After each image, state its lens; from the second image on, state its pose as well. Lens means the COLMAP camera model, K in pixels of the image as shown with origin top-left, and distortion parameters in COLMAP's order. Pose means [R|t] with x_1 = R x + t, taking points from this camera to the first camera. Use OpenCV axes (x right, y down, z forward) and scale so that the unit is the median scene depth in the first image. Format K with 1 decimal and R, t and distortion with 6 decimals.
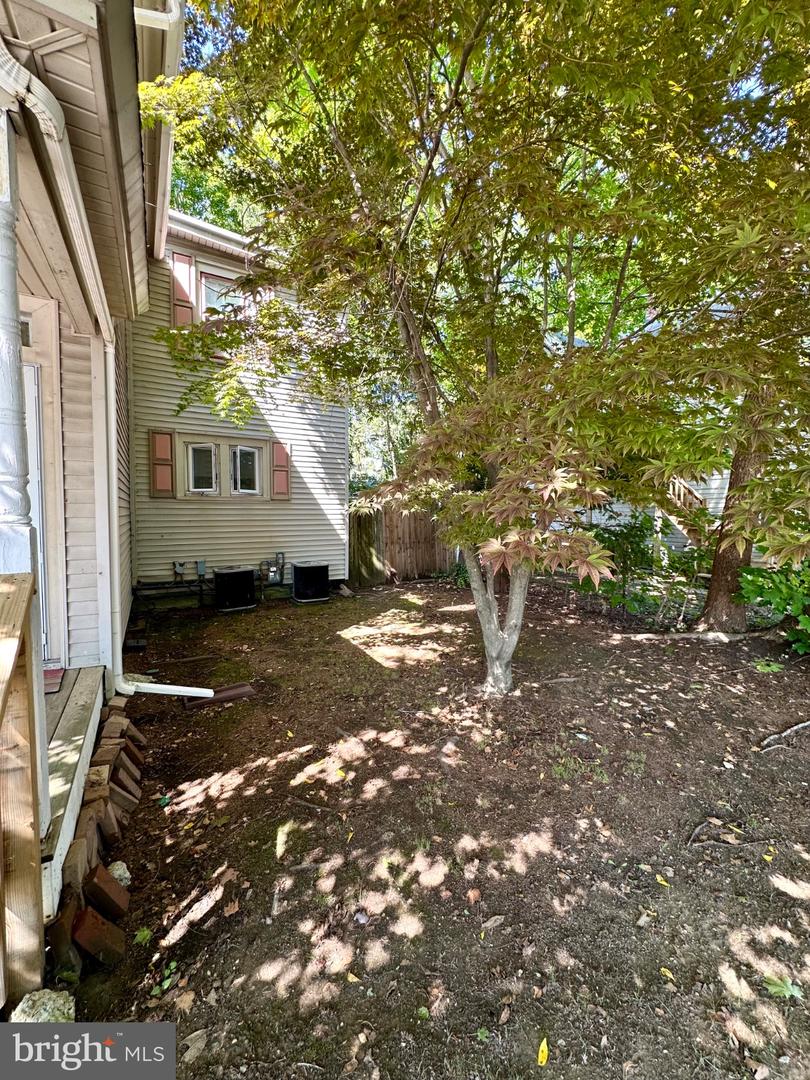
lens RADIAL K [[430.8, 0, 406.2], [0, 430.8, 537.7], [0, 0, 1]] dist [-0.004040, 0.000637]
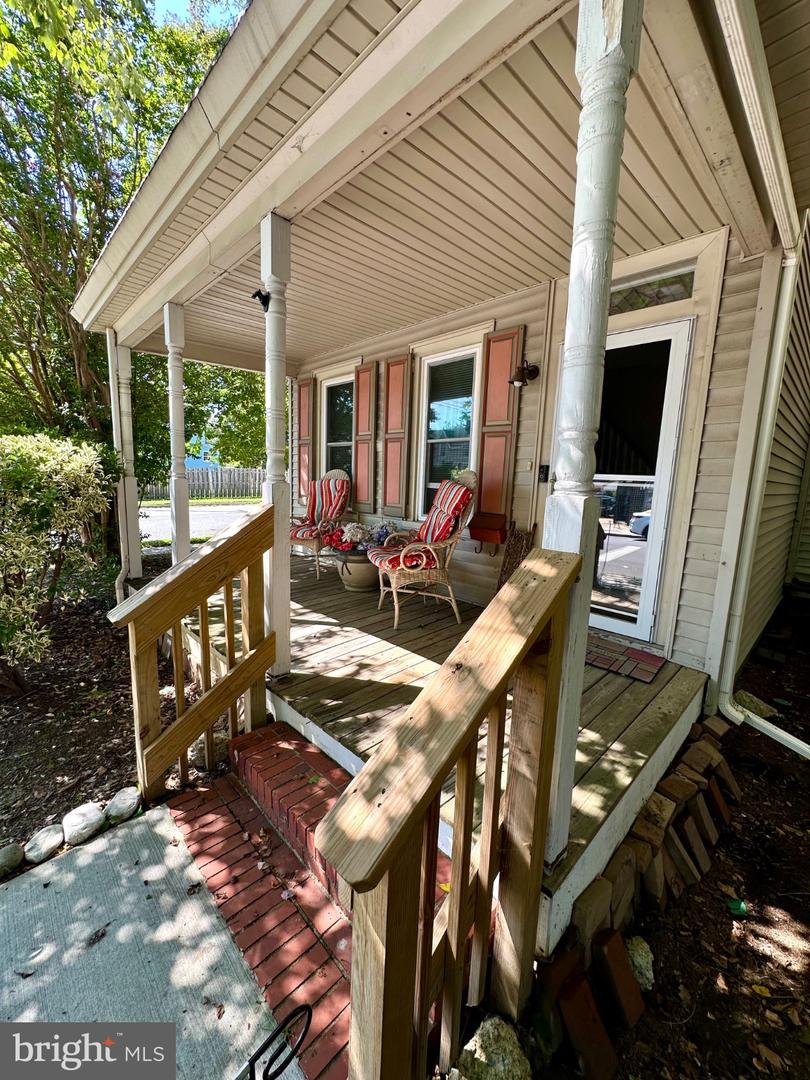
lens RADIAL K [[430.8, 0, 402.9], [0, 430.8, 538.2], [0, 0, 1]] dist [-0.004040, 0.000637]
pose [[0.235143, 0.137431, -0.962196, -0.092452], [-0.089461, 0.988811, 0.119370, -0.006586], [0.967835, 0.058010, 0.244807, 0.236927]]
